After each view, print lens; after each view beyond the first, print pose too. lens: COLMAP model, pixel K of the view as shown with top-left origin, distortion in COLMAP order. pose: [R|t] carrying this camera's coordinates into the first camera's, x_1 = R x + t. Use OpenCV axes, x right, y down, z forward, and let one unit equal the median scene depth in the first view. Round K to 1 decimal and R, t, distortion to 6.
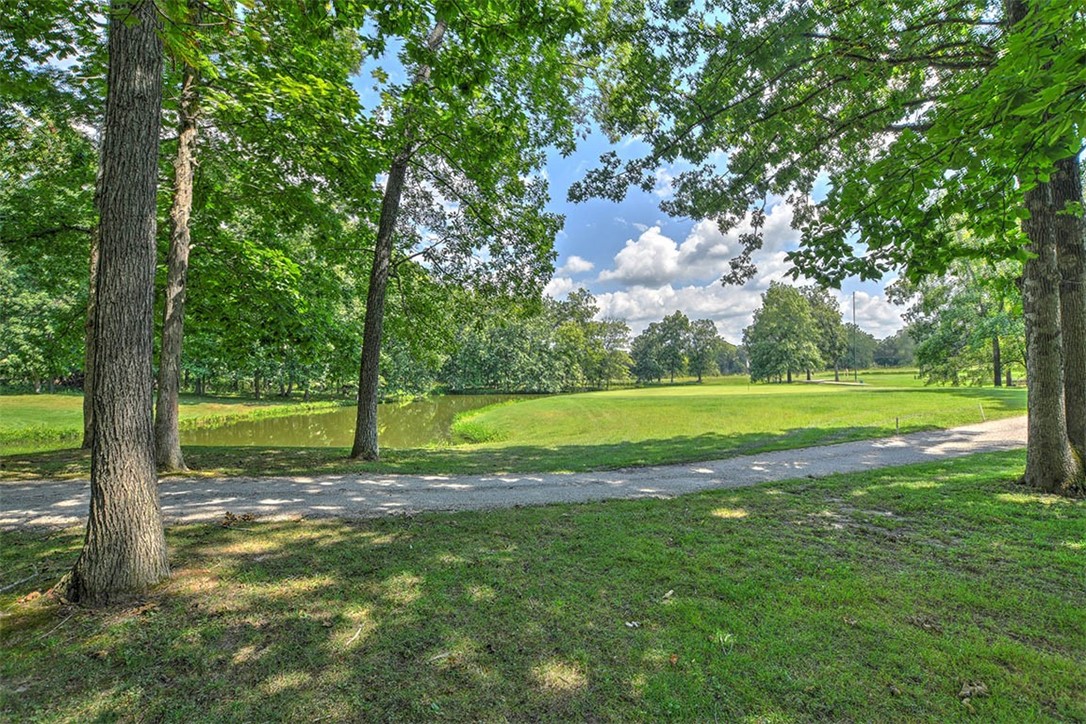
lens RADIAL K [[444.0, 0, 536.2], [0, 444.0, 366.0], [0, 0, 1]] dist [-0.001645, -0.000066]
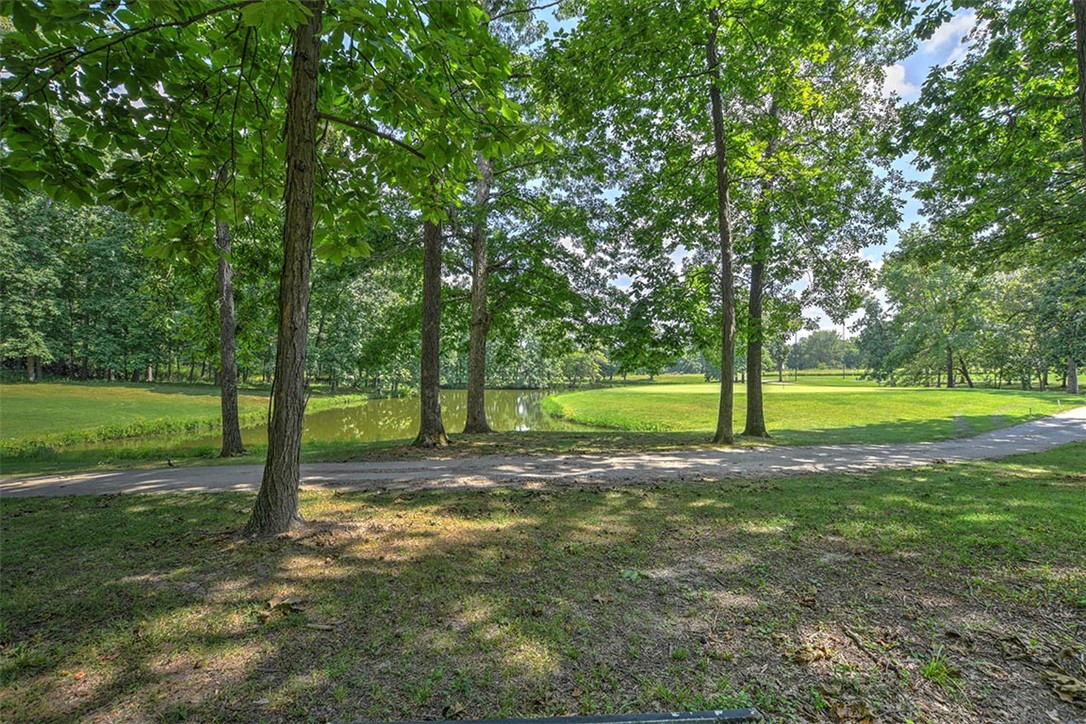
lens RADIAL K [[444.0, 0, 543.5], [0, 444.0, 364.0], [0, 0, 1]] dist [-0.001645, -0.000066]
pose [[0.984895, 0.022260, 0.171718, -0.244190], [-0.023119, 0.999728, 0.003007, -0.000327], [-0.171604, -0.006932, 0.985142, -0.042528]]
